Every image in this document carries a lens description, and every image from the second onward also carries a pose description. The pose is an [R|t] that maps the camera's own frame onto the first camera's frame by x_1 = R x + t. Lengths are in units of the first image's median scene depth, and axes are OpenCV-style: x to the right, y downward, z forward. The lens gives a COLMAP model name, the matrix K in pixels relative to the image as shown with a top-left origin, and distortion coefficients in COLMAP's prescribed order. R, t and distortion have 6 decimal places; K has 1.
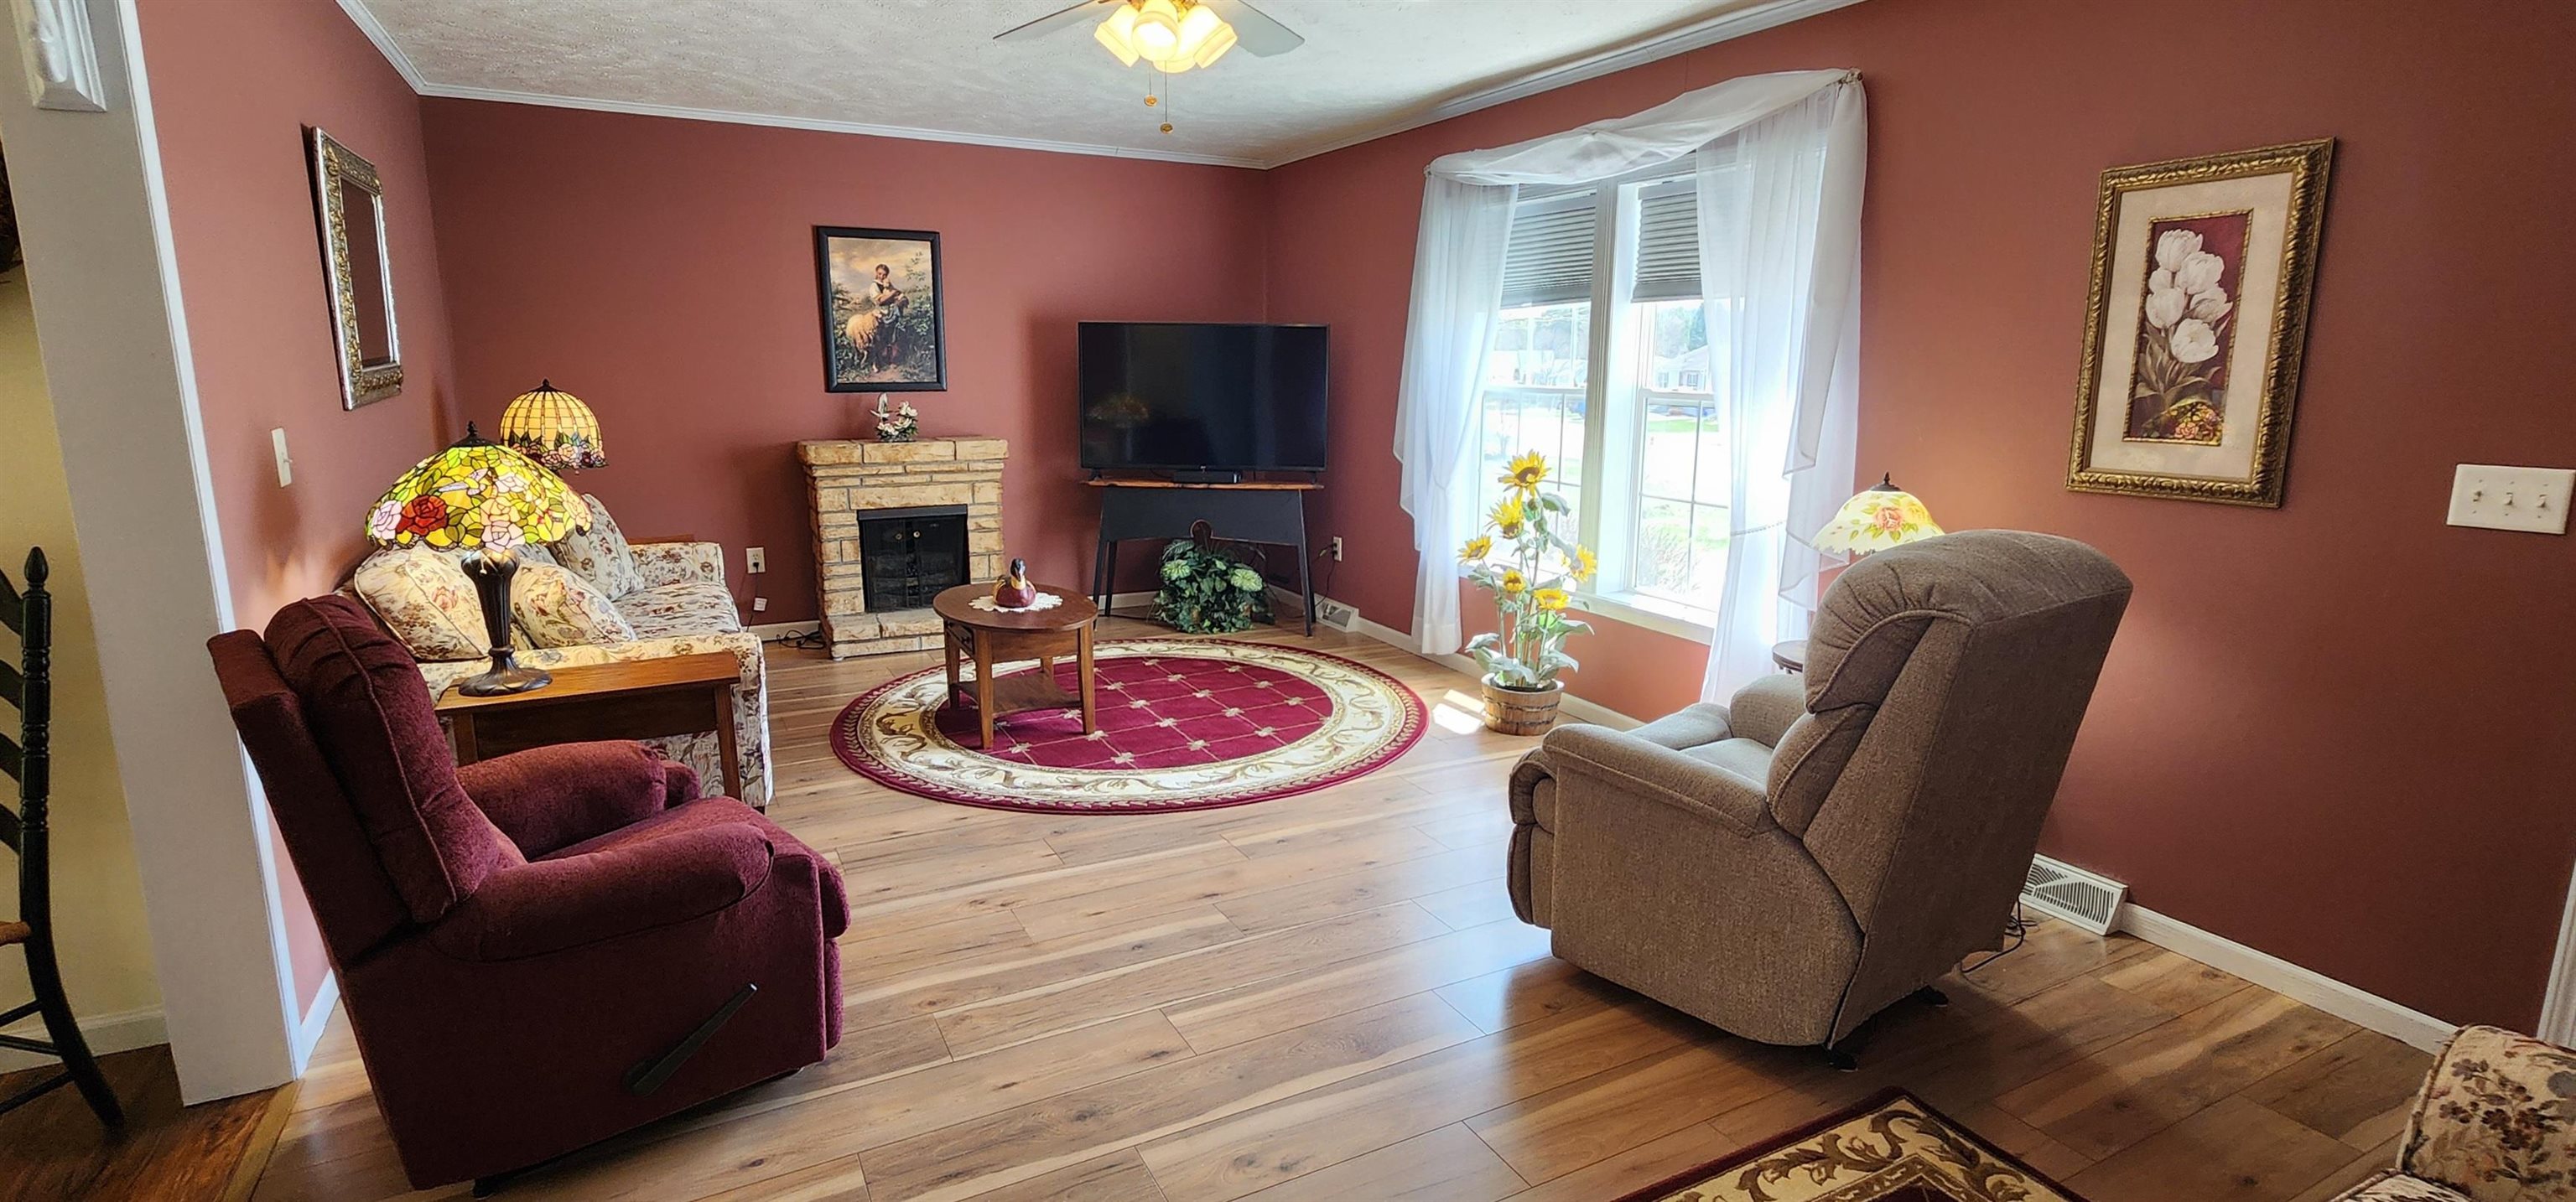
lens RADIAL K [[1219.8, 0, 1288.0], [0, 1219.8, 601.0], [0, 0, 1]] dist [-0.004309, -0.000023]
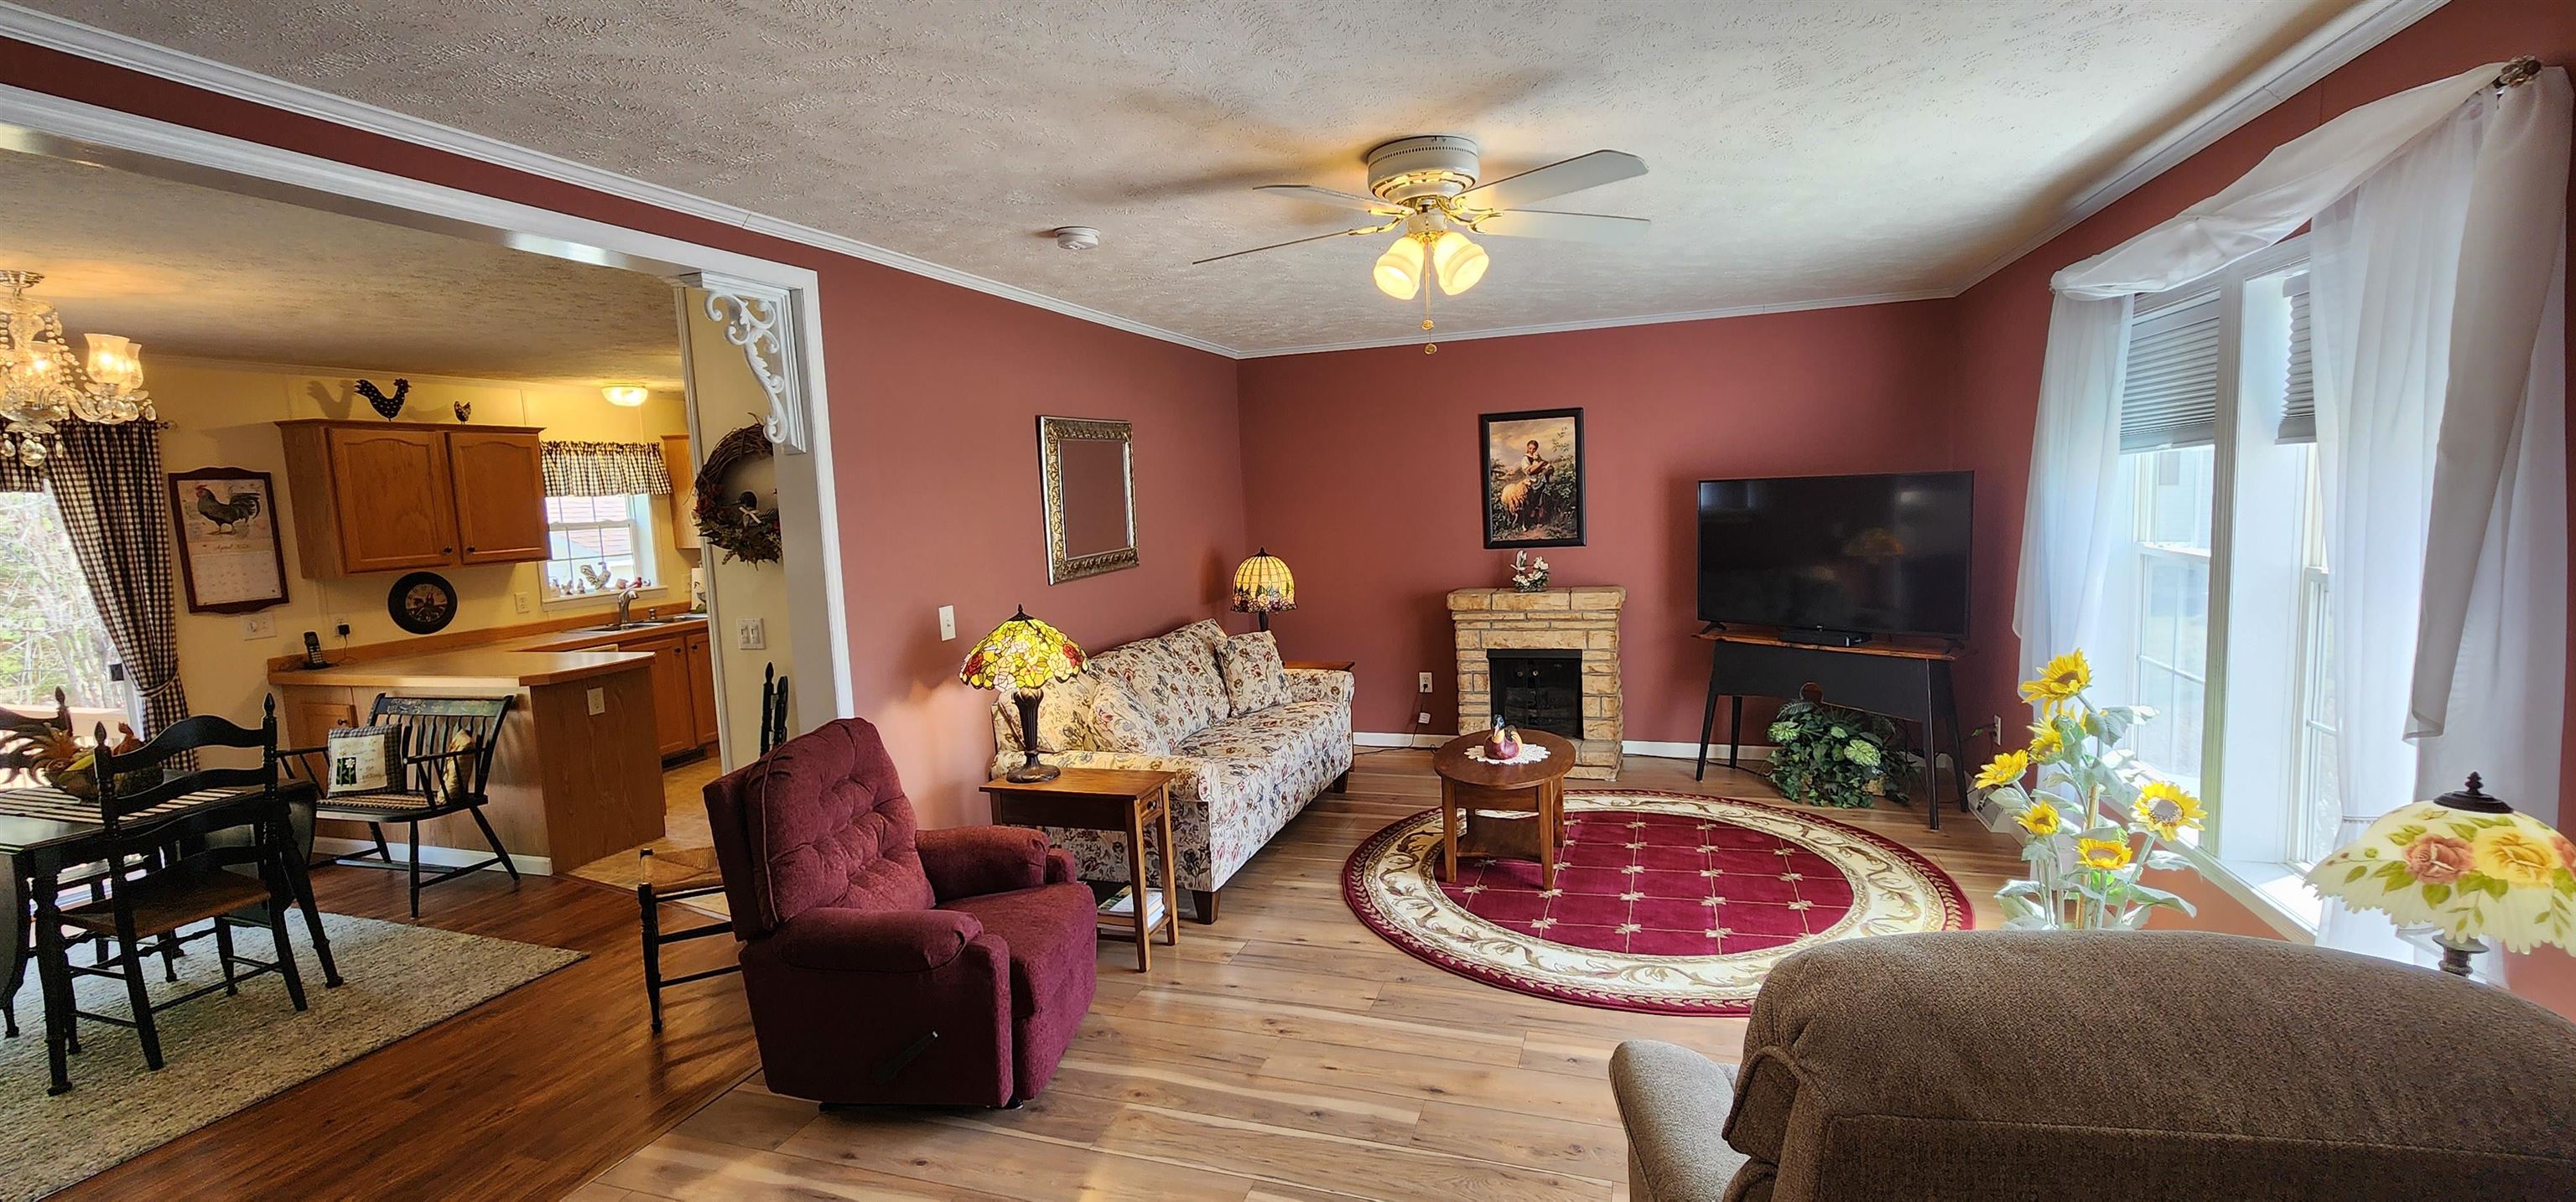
lens RADIAL K [[1059.6, 0, 1294.3], [0, 1059.6, 598.2], [0, 0, 1]] dist [-0.000064, -0.000196]
pose [[0.682157, 0.035771, -0.730330, 0.303939], [-0.095131, 0.994655, -0.040139, -0.073101], [0.724991, 0.096858, 0.681914, 0.179651]]
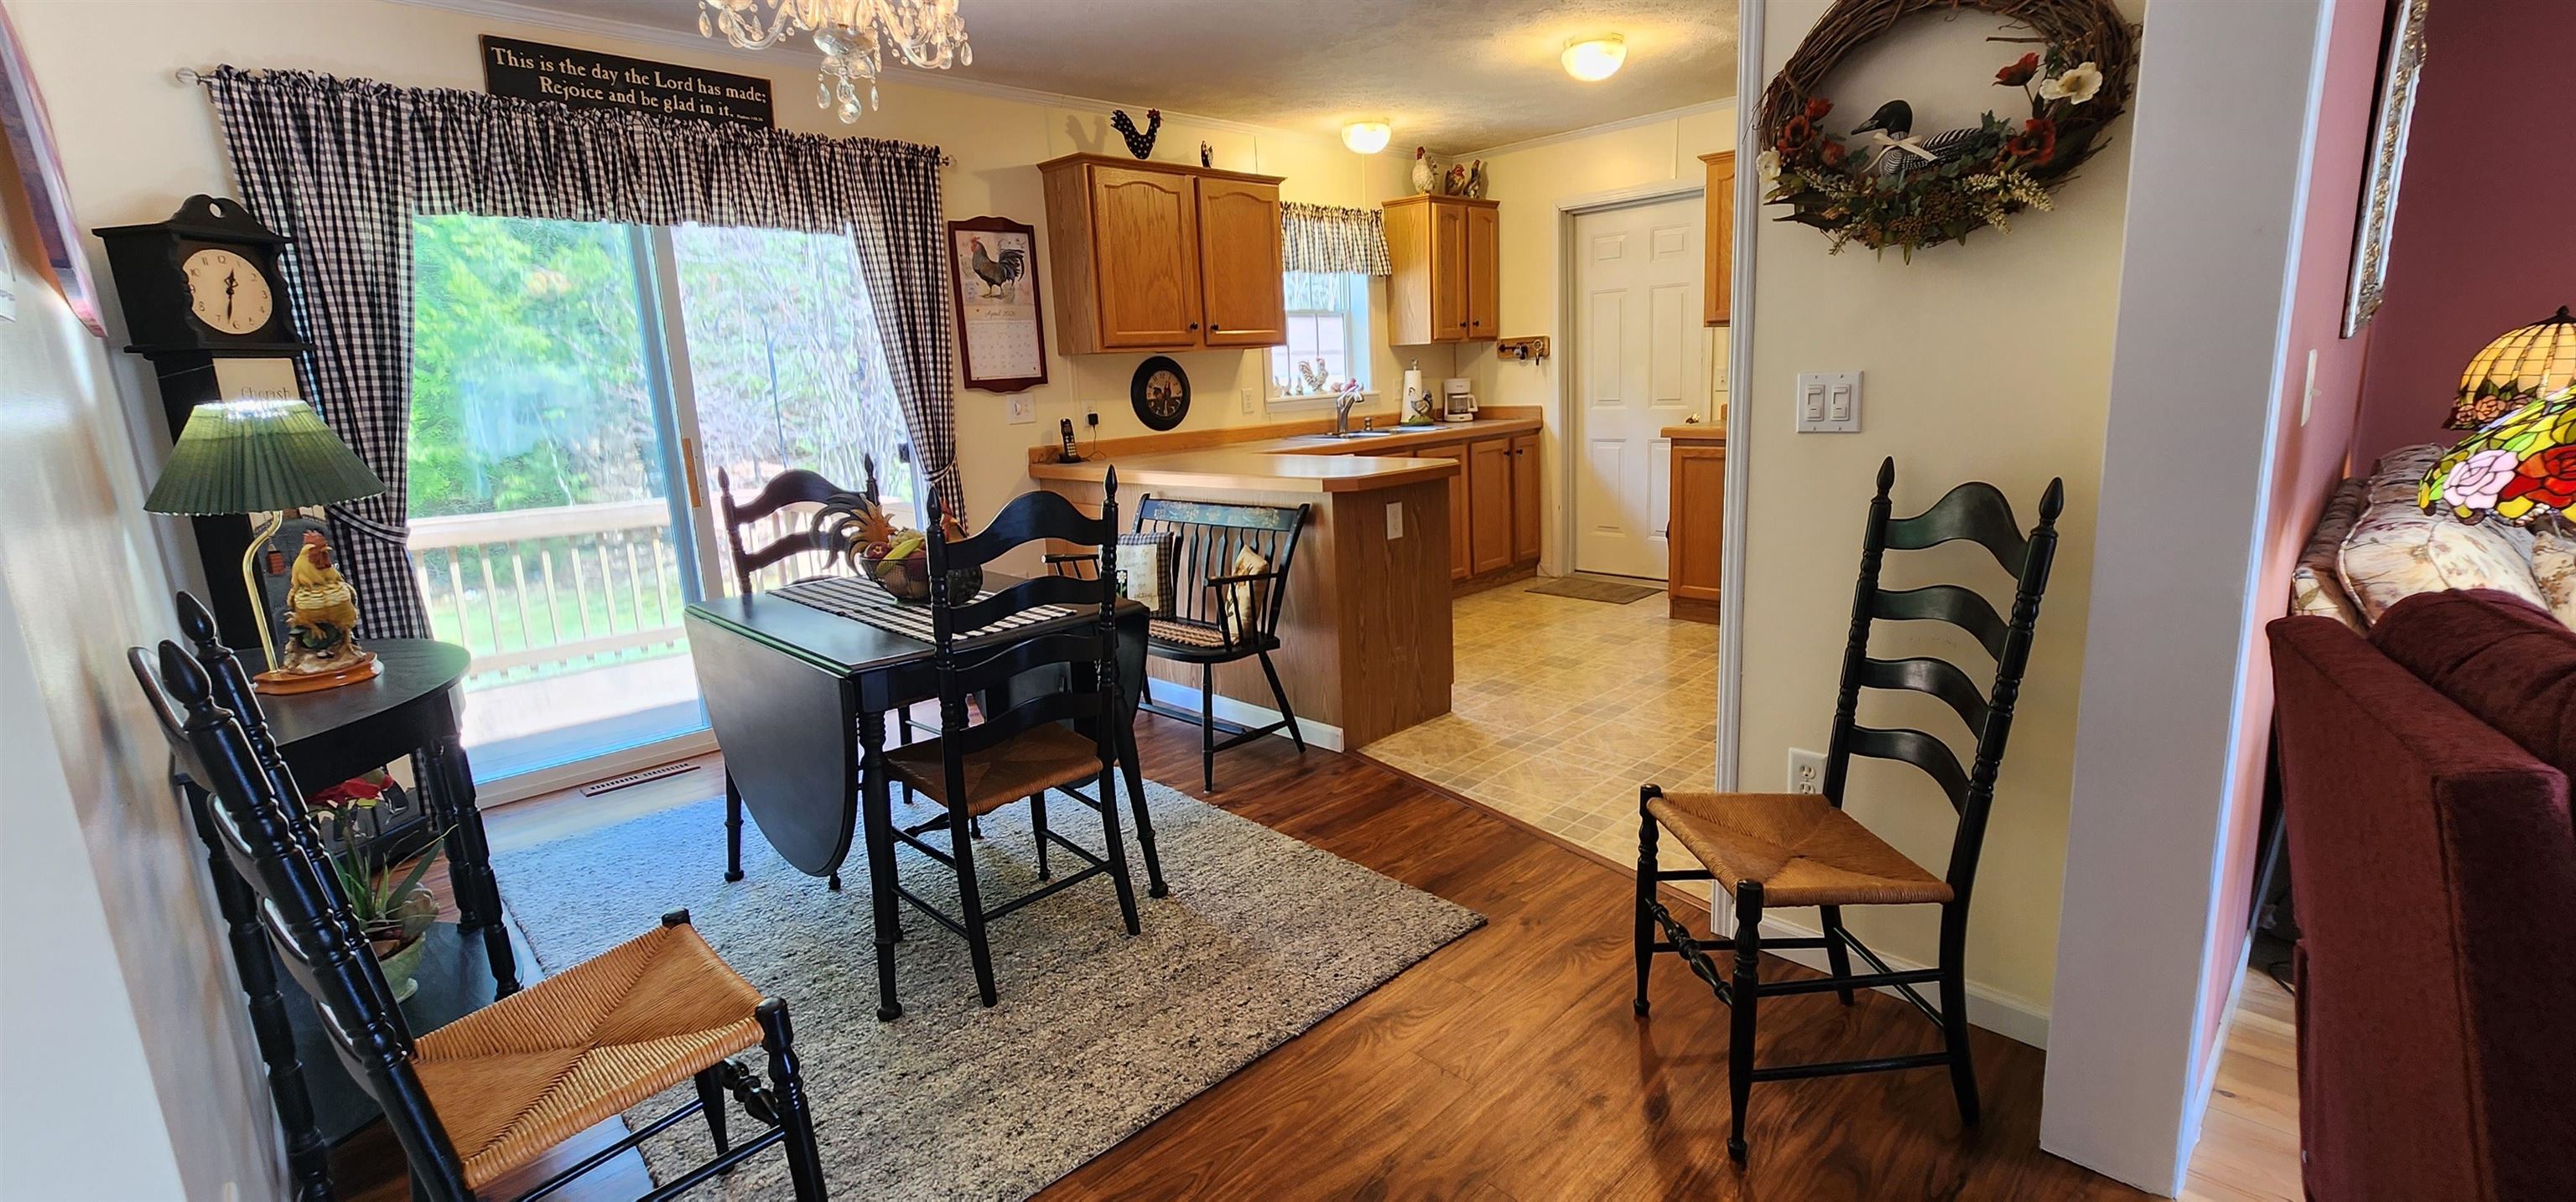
lens RADIAL K [[1087.8, 0, 1312.5], [0, 1087.8, 578.1], [0, 0, 1]] dist [-0.000171, 0.000341]
pose [[0.295045, 0.158948, -0.942170, -0.187654], [-0.143959, 0.982205, 0.120621, 0.003624], [0.944576, 0.100045, 0.312677, 0.113106]]
